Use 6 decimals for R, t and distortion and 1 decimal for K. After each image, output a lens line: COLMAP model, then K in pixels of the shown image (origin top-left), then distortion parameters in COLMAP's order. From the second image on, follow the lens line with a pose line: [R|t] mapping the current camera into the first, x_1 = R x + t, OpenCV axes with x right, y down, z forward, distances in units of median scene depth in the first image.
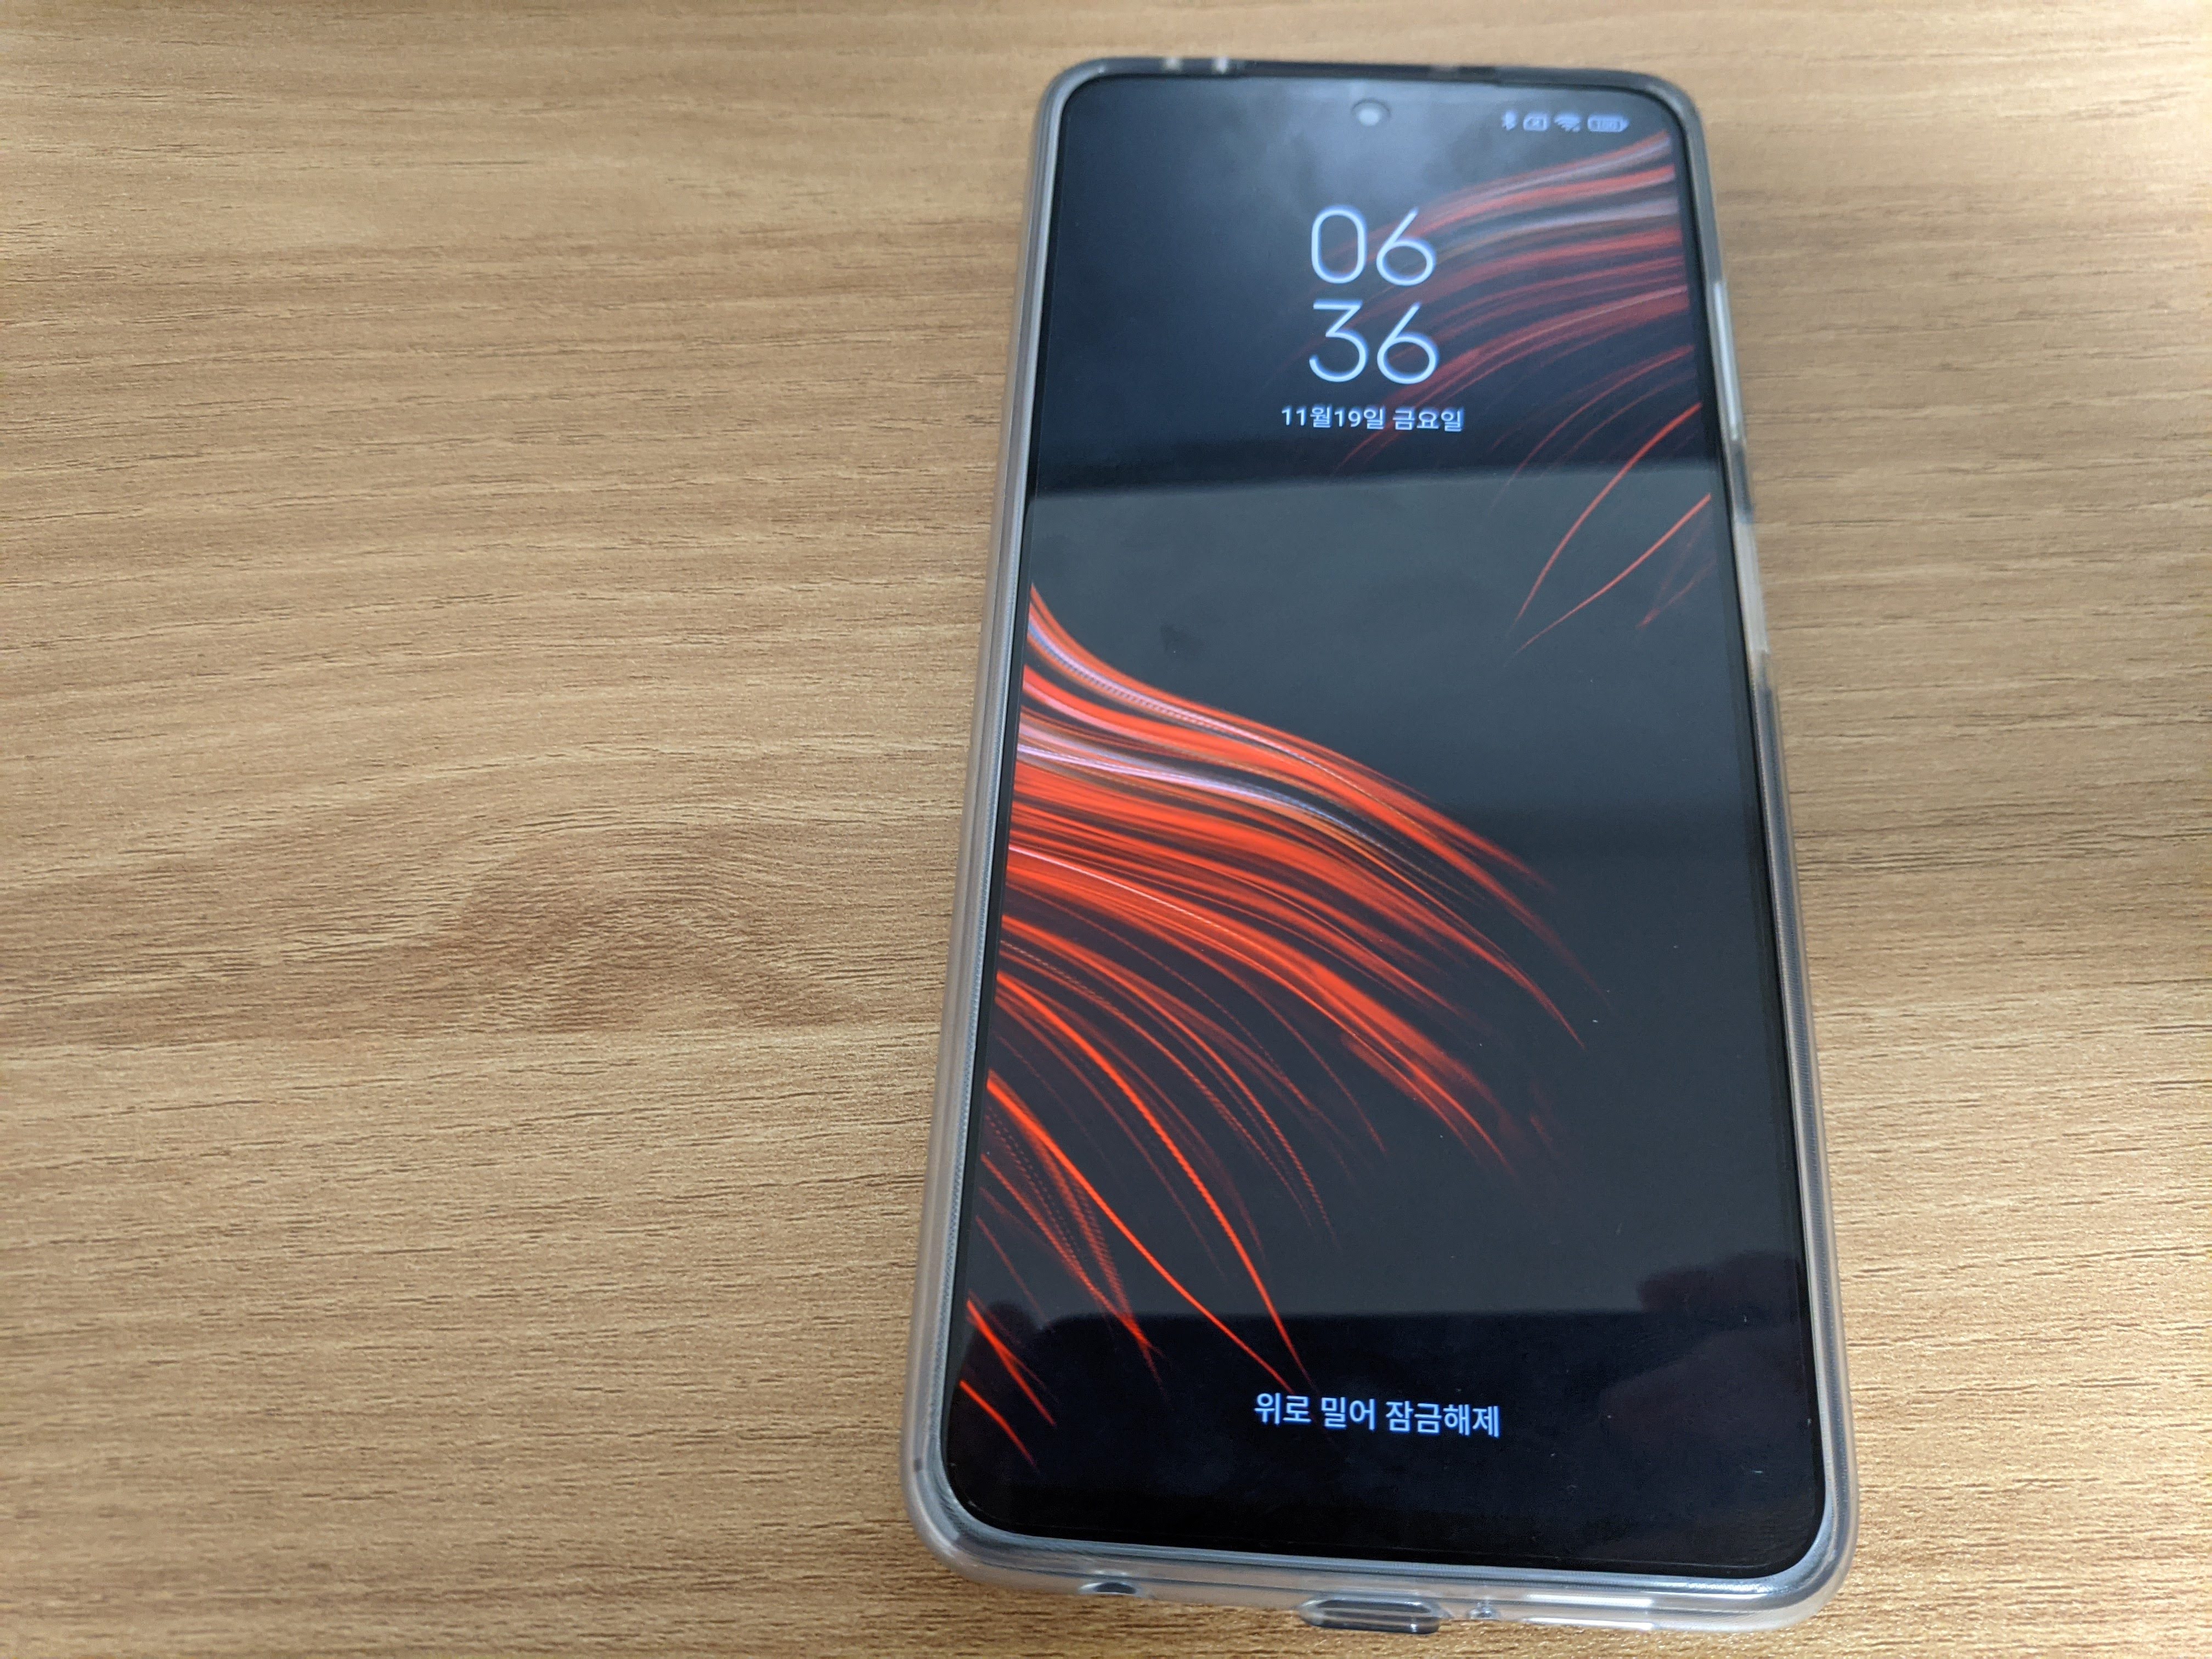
lens RADIAL K [[1636.7, 0, 1093.8], [0, 1636.7, 842.2], [0, 0, 1]] dist [-0.051813, 0.011302]
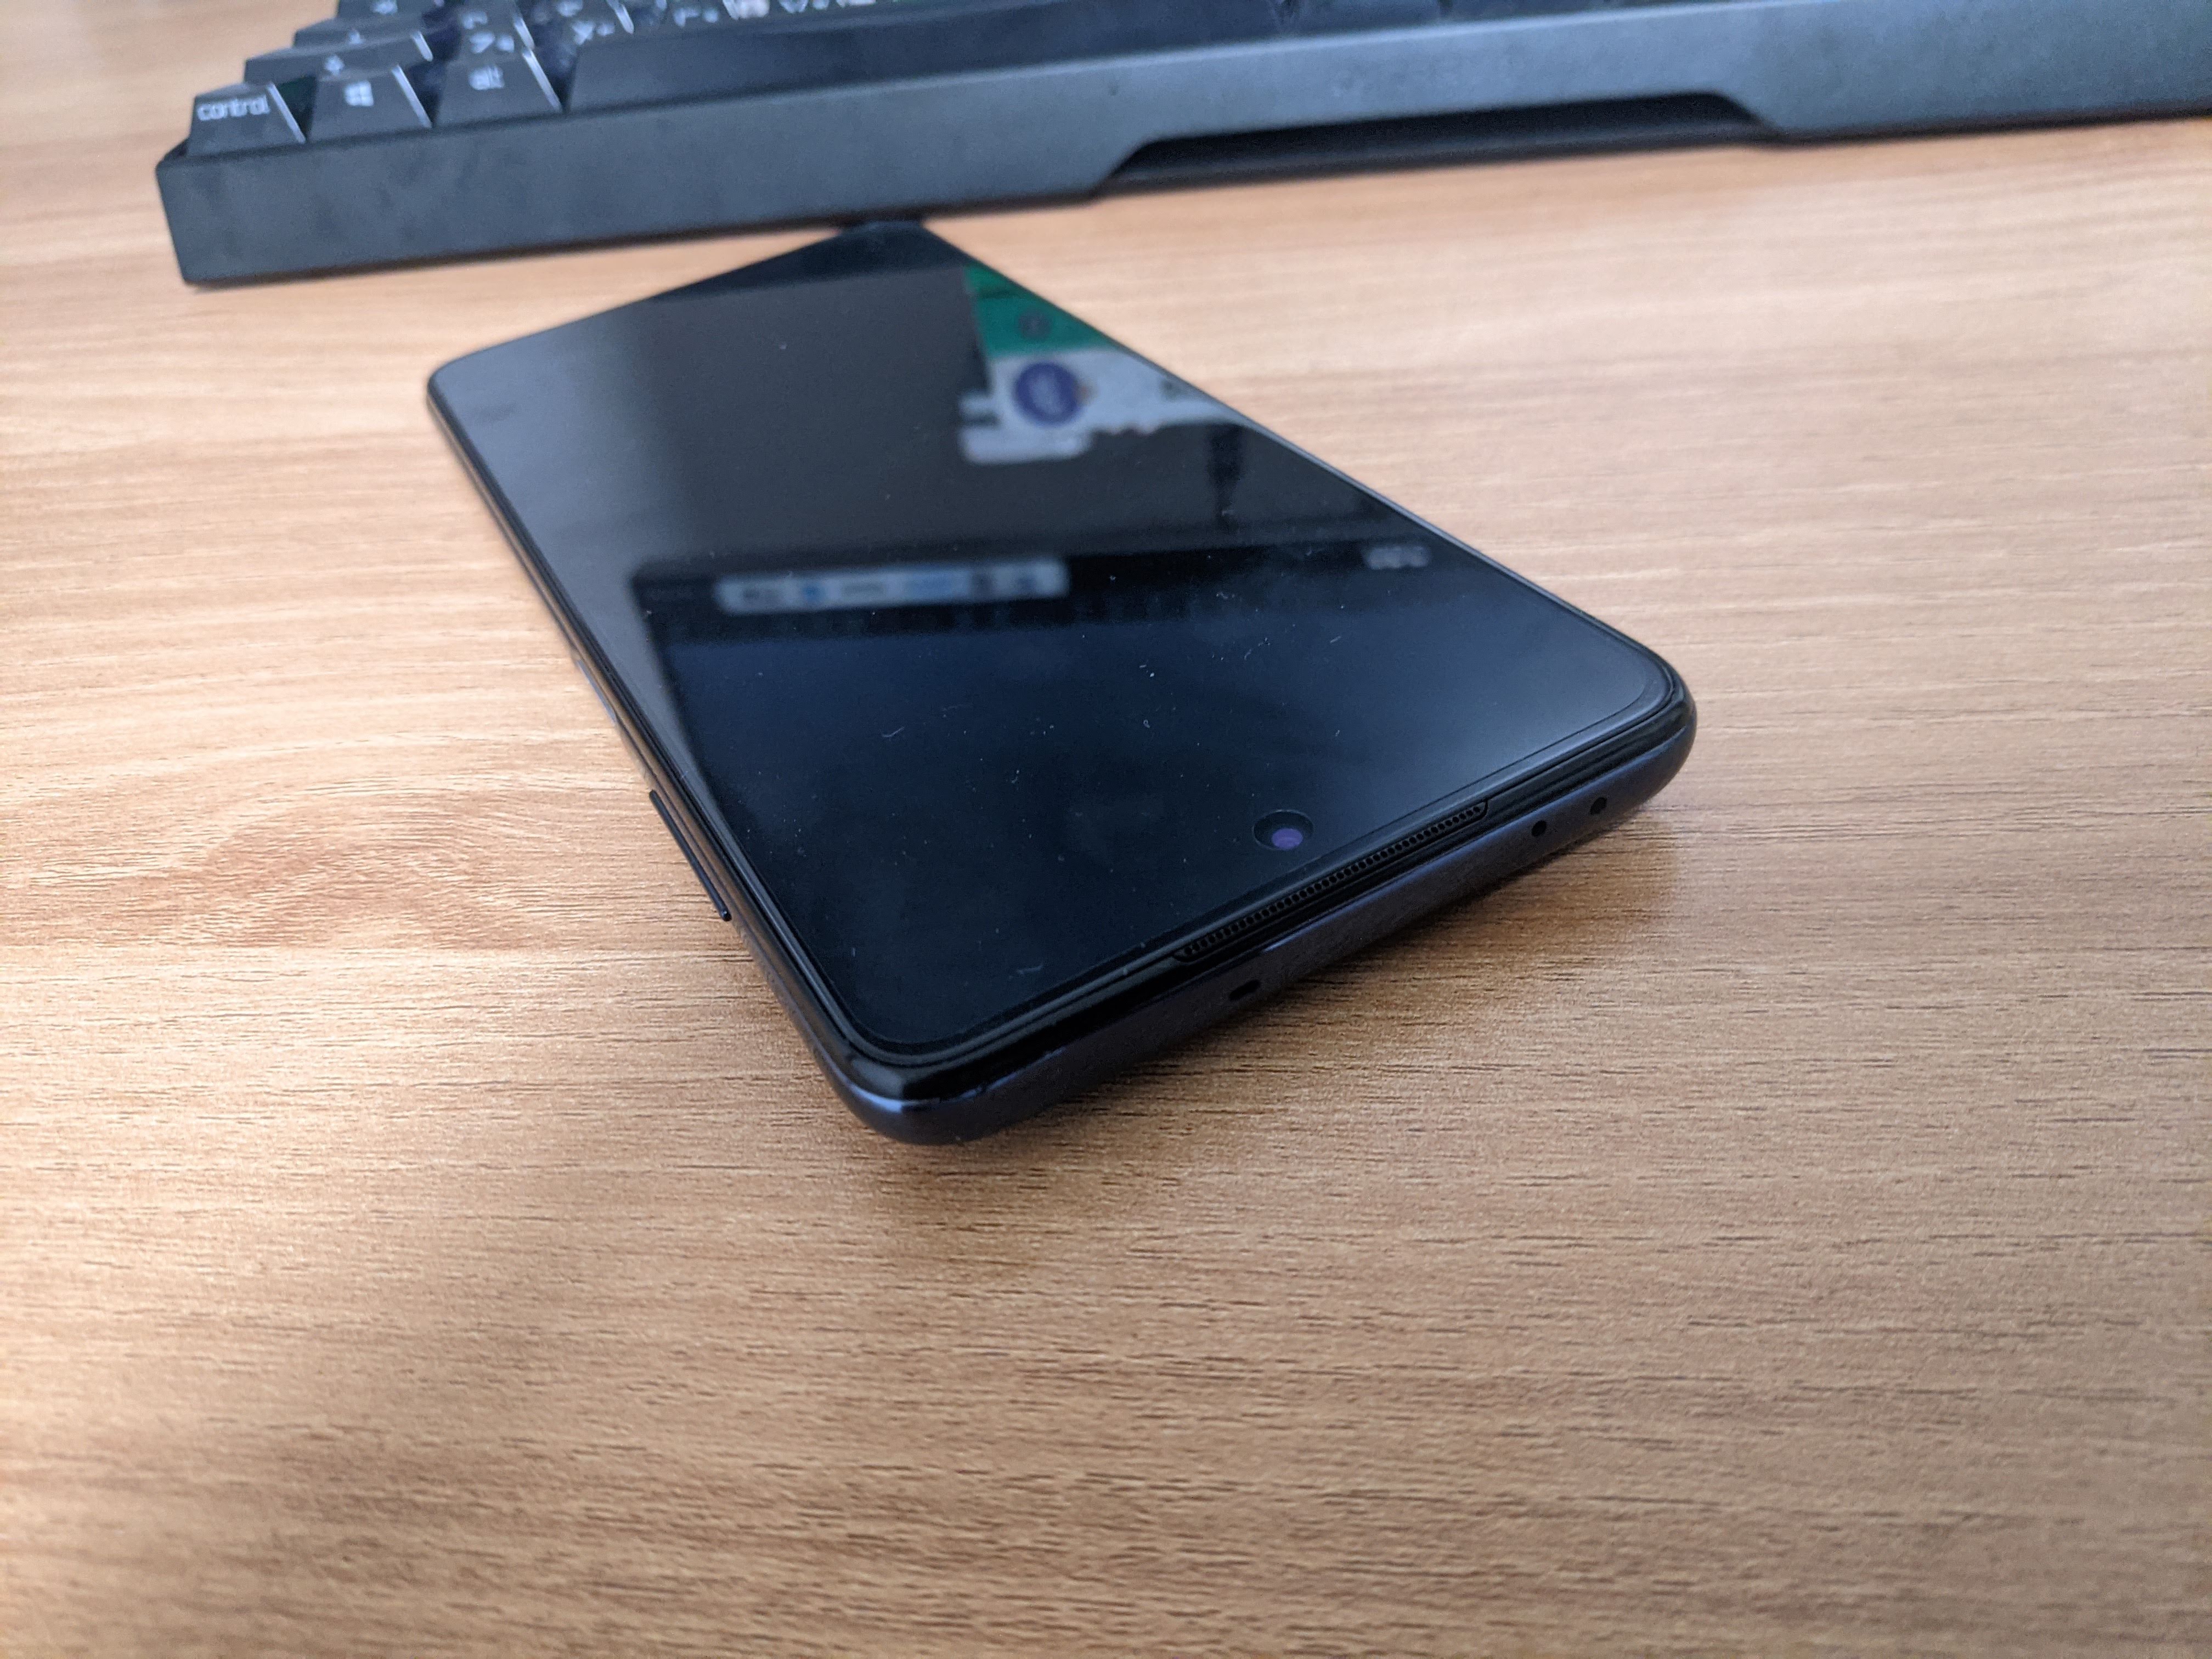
lens RADIAL K [[1636.7, 0, 1099.6], [0, 1636.7, 870.8], [0, 0, 1]] dist [-0.051813, 0.011302]
pose [[0.984892, 0.029908, -0.170565, 0.281346], [-0.097821, 0.908852, -0.405487, 0.375294], [0.142891, 0.416046, 0.898047, 0.216983]]
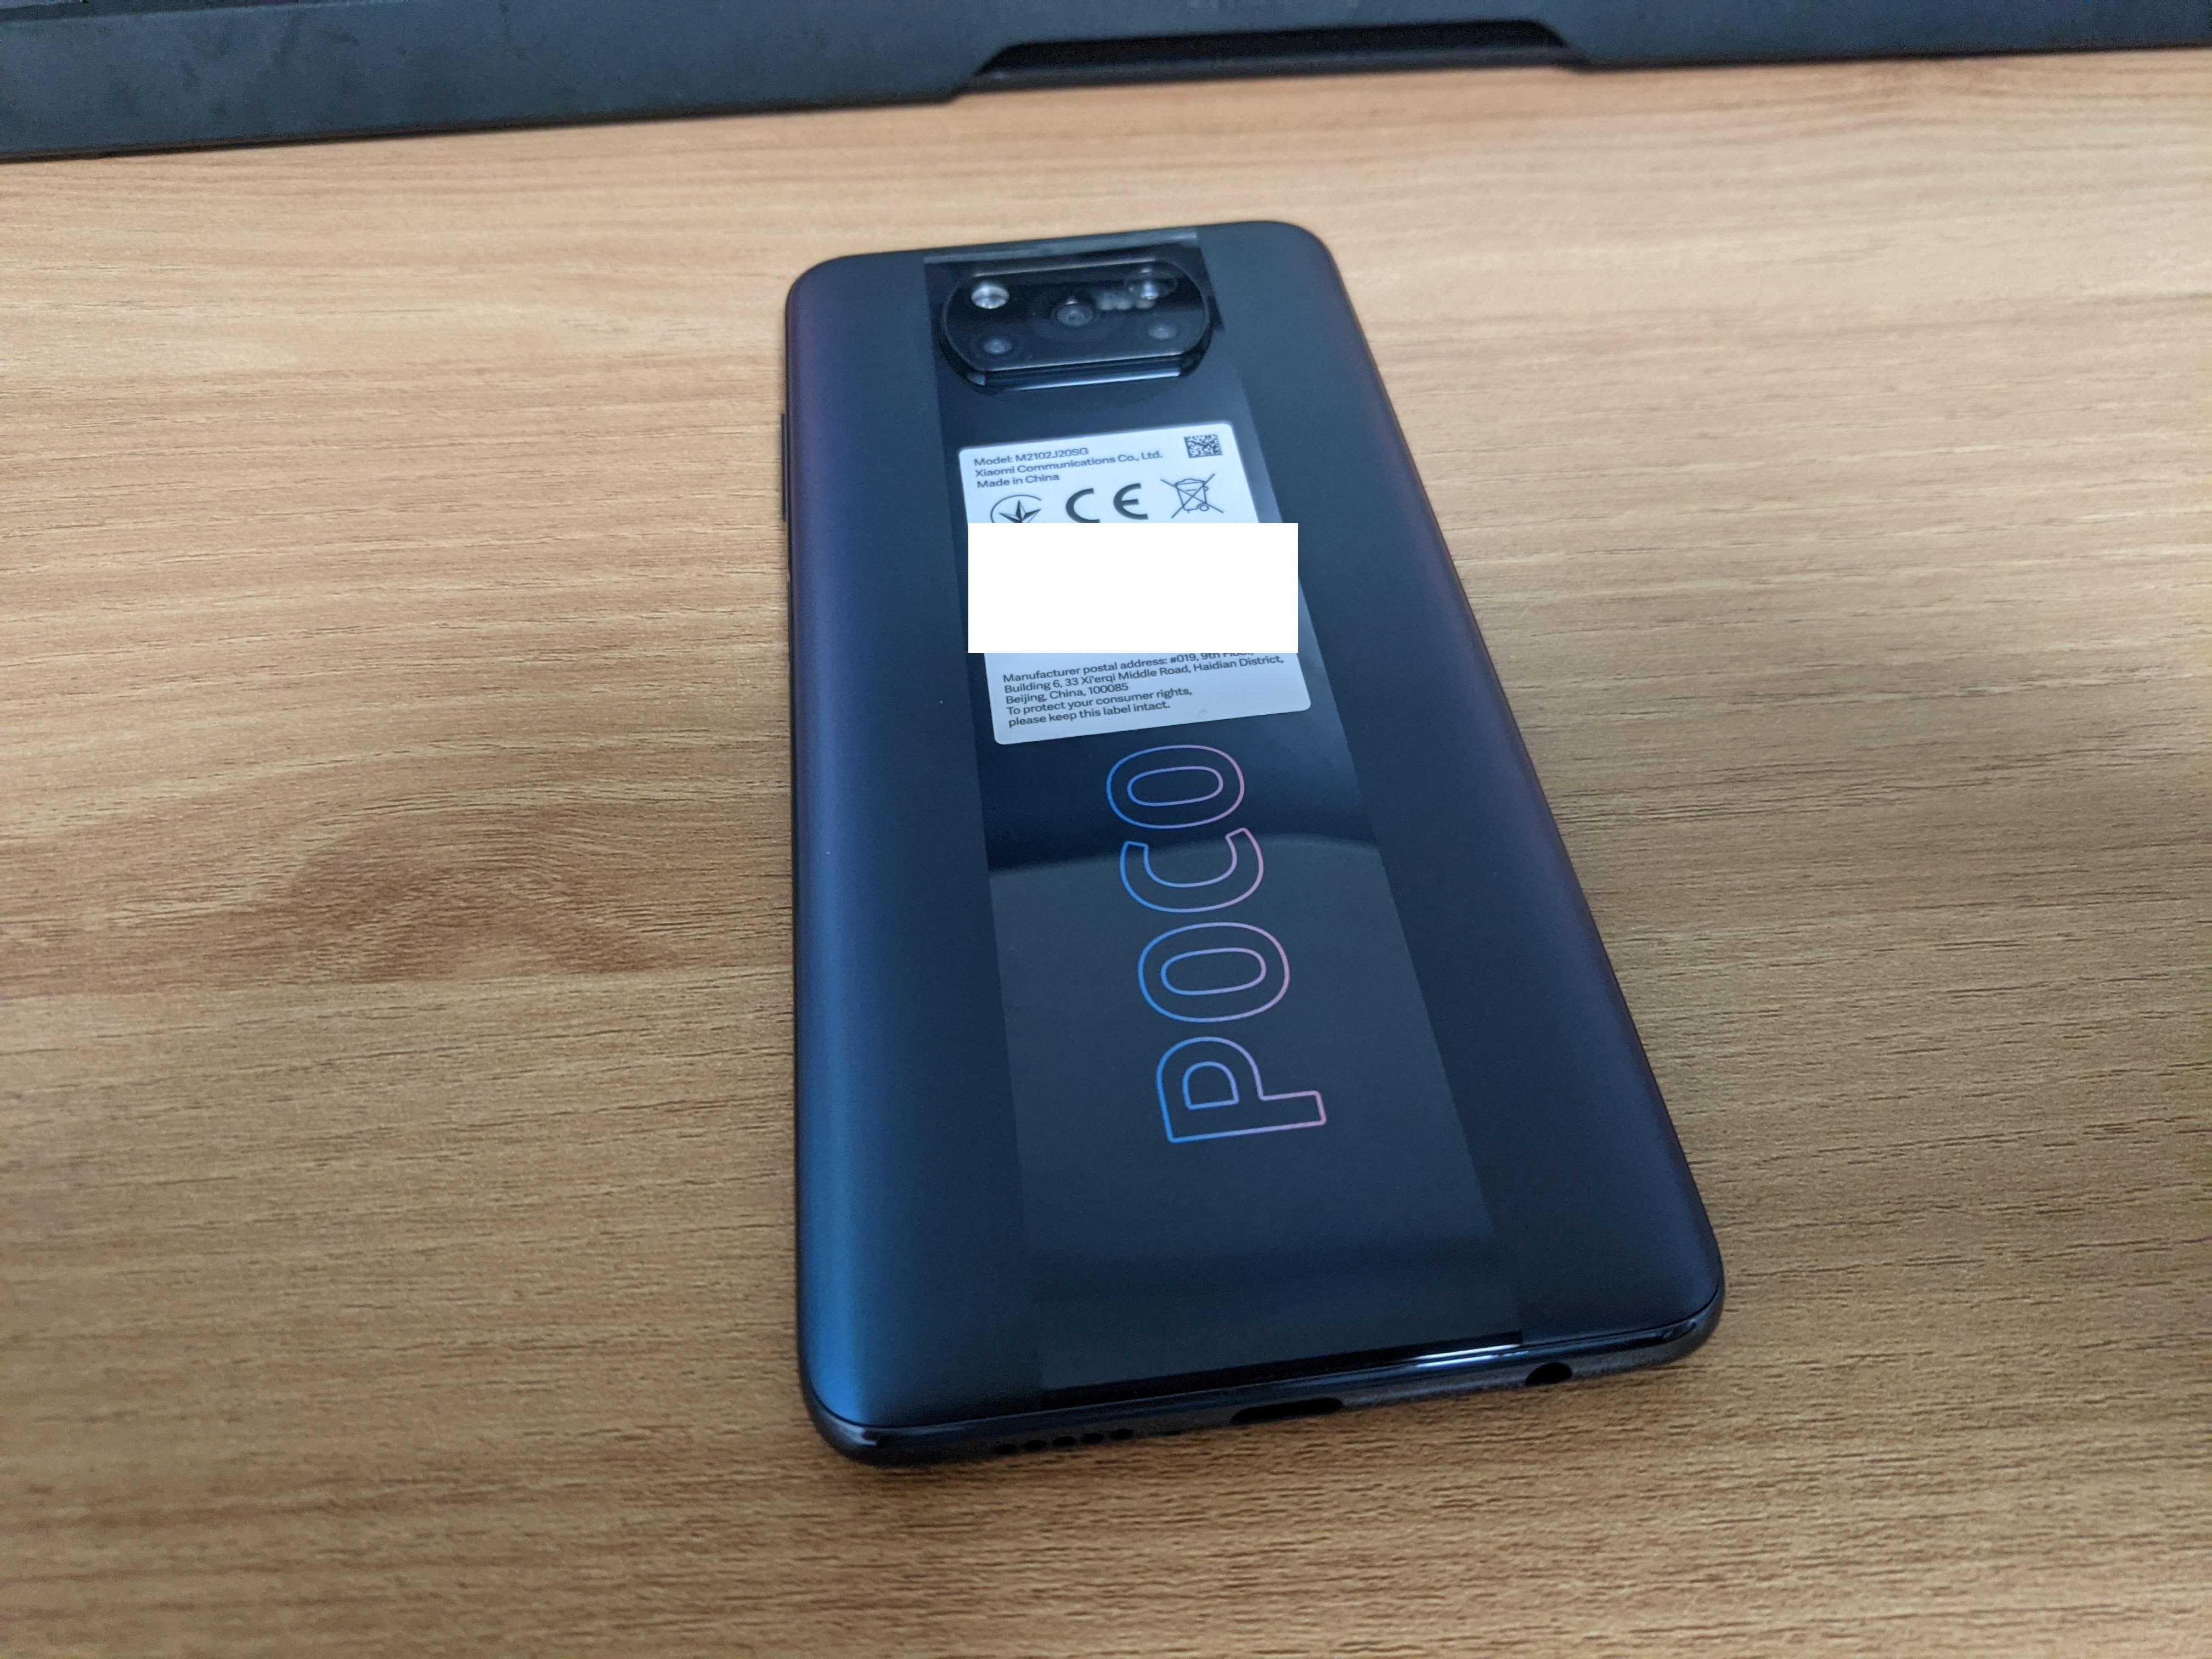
lens RADIAL K [[1636.7, 0, 1100.7], [0, 1636.7, 843.3], [0, 0, 1]] dist [-0.051813, 0.011302]
pose [[0.999546, -0.011323, 0.027929, 0.087539], [0.018109, 0.966436, -0.256269, 0.279391], [-0.024090, 0.256659, 0.966202, 0.001648]]
